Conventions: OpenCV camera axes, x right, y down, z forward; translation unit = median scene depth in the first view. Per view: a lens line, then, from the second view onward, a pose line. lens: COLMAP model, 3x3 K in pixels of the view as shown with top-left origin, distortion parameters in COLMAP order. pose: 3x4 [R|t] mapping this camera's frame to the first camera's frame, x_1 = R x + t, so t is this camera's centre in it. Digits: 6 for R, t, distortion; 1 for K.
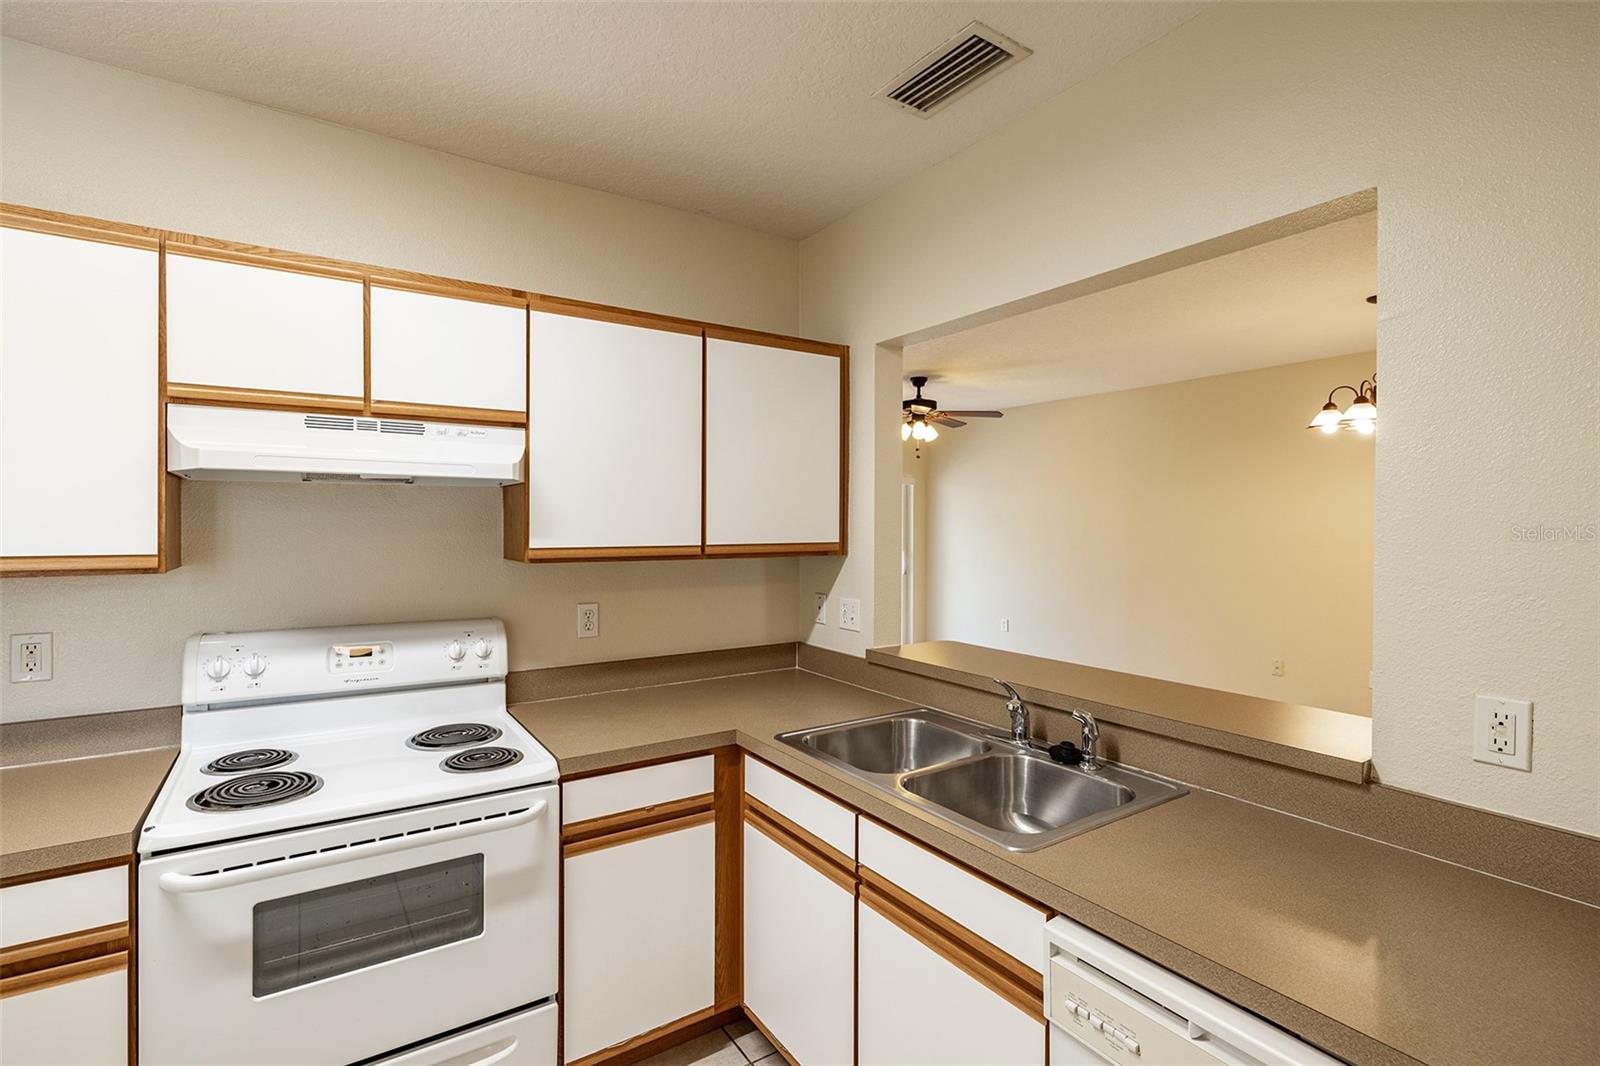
lens RADIAL K [[739.8, 0, 803.4], [0, 739.8, 523.2], [0, 0, 1]] dist [-0.004803, 0.000616]
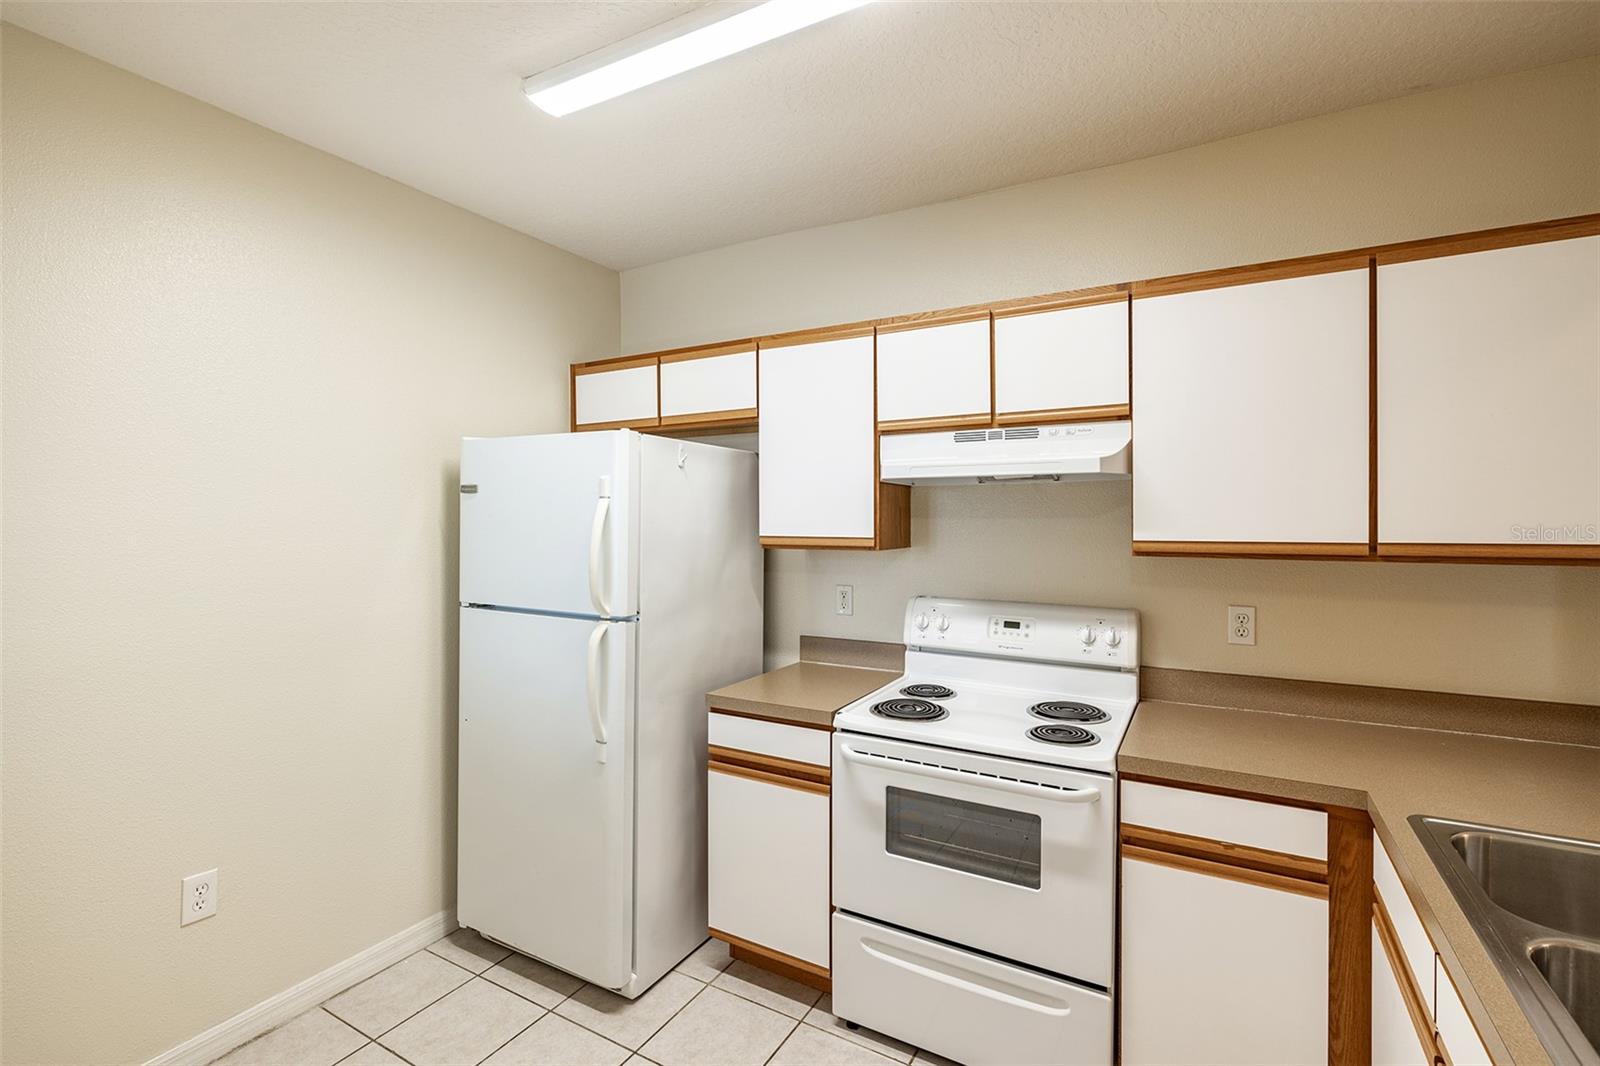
lens RADIAL K [[739.8, 0, 808.9], [0, 739.8, 526.4], [0, 0, 1]] dist [-0.004803, 0.000616]
pose [[0.439150, 0.003011, -0.898409, 0.365263], [-0.000086, 0.999995, 0.003309, 0.012969], [0.898414, -0.001376, 0.439148, 0.195196]]
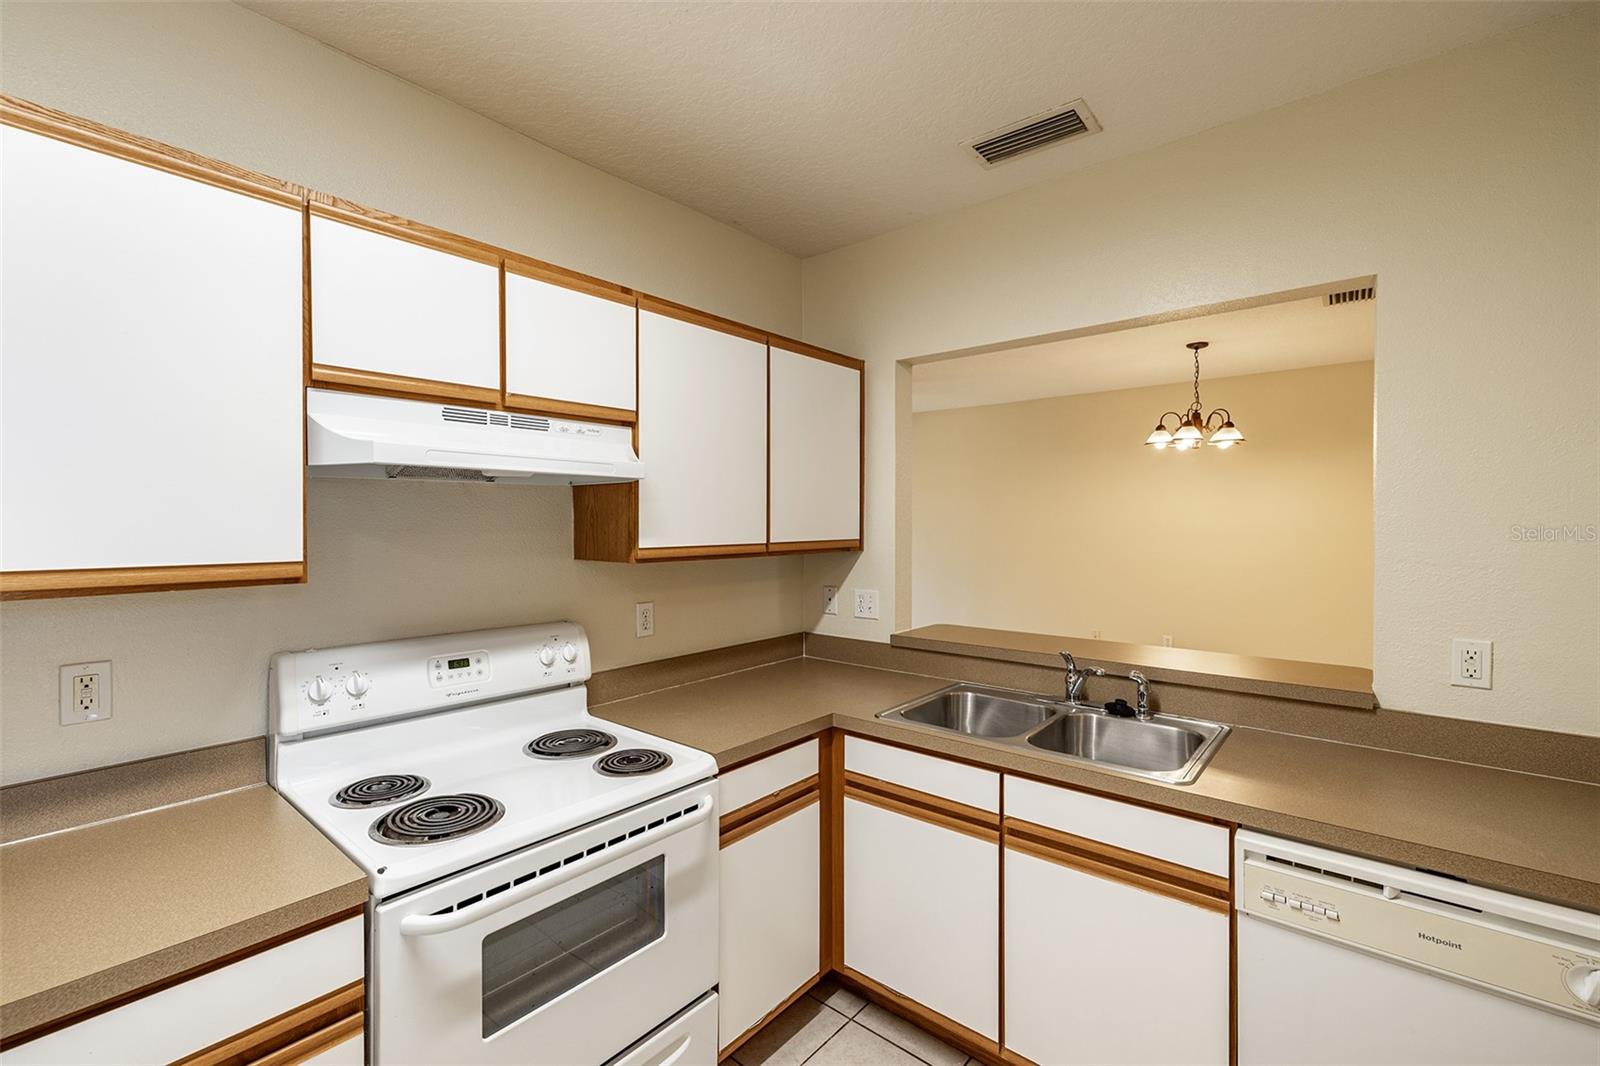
lens RADIAL K [[702.8, 0, 792.4], [0, 702.8, 524.9], [0, 0, 1]] dist [0.000900, 0.000904]
pose [[0.958962, -0.006130, 0.283467, -0.489970], [0.004895, 0.999975, 0.005066, -0.001508], [-0.283491, -0.003470, 0.958968, 0.038090]]
